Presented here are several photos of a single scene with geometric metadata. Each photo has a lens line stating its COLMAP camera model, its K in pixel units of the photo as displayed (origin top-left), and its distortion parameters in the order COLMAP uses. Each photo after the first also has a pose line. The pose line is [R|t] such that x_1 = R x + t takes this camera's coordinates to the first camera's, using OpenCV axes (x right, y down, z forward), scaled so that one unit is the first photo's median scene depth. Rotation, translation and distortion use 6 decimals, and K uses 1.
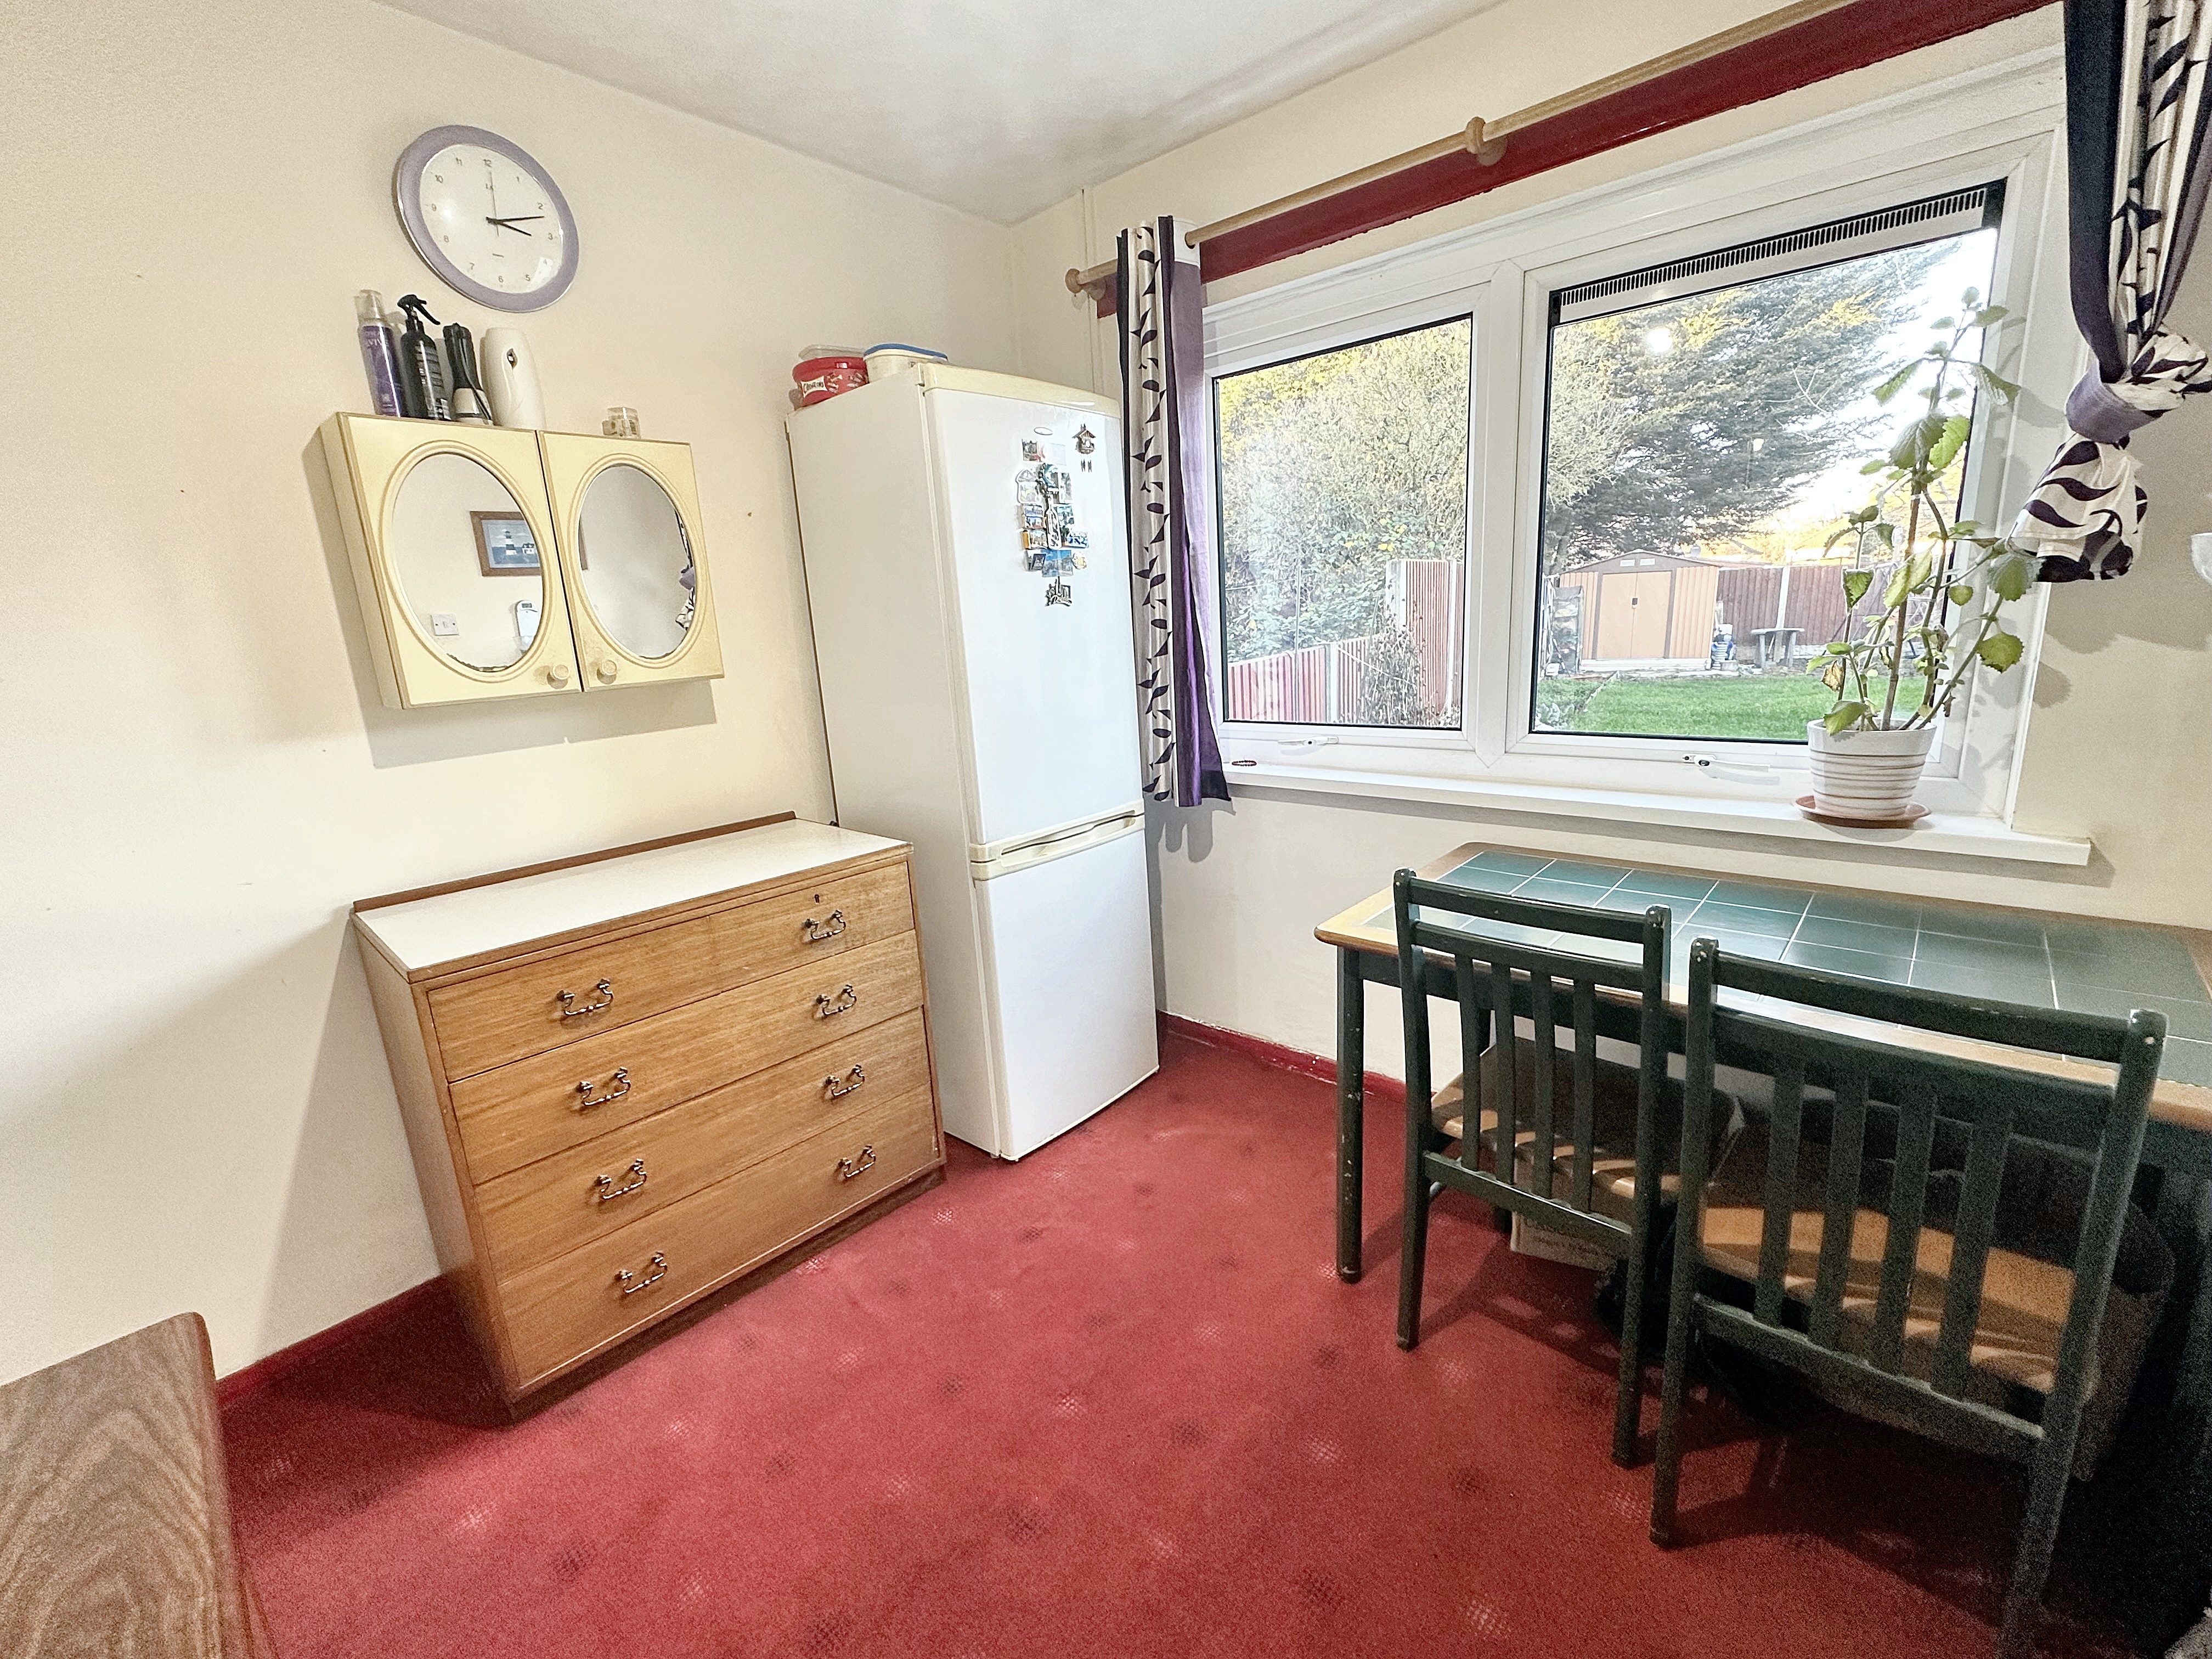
lens RADIAL K [[953.0, 0, 1100.0], [0, 953.0, 830.9], [0, 0, 1]] dist [0.001532, 0.000194]
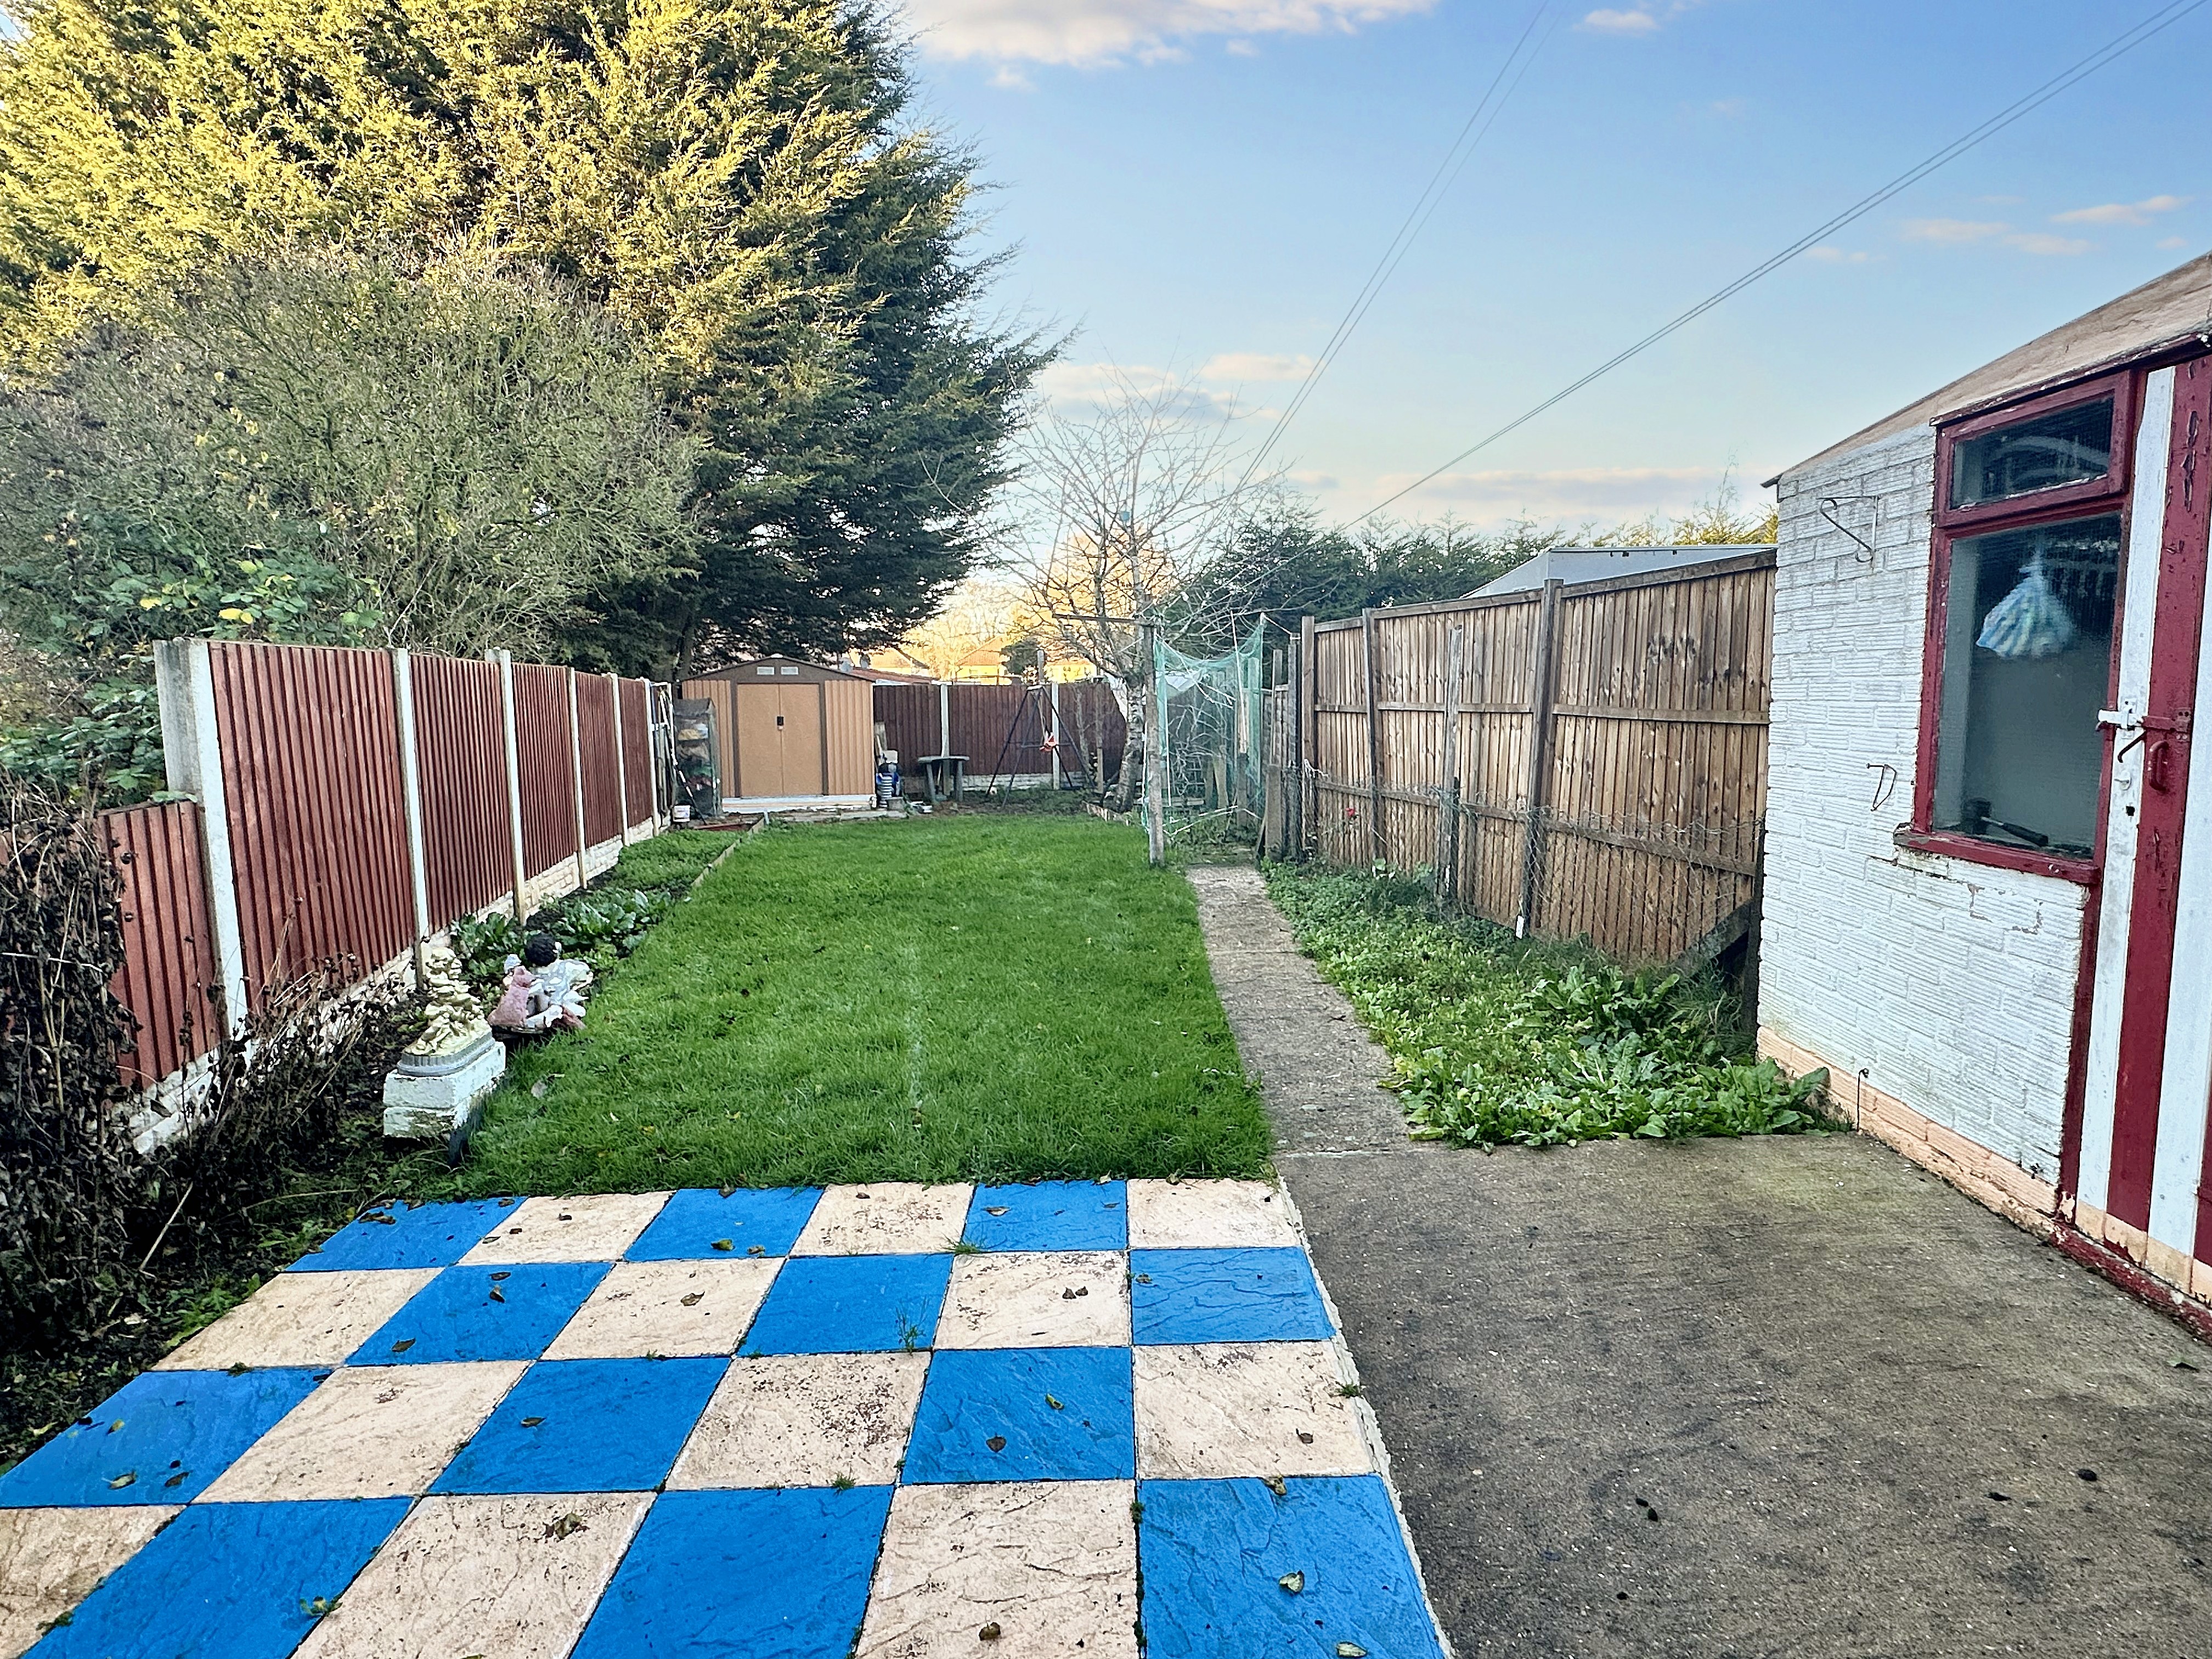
lens RADIAL K [[1205.1, 0, 1110.4], [0, 1205.1, 837.5], [0, 0, 1]] dist [0.000215, -0.000063]
pose [[0.741161, -0.042993, 0.669950, 0.111501], [0.128353, 0.988613, -0.078553, -0.040985], [-0.658943, 0.144211, 0.738239, 0.137520]]
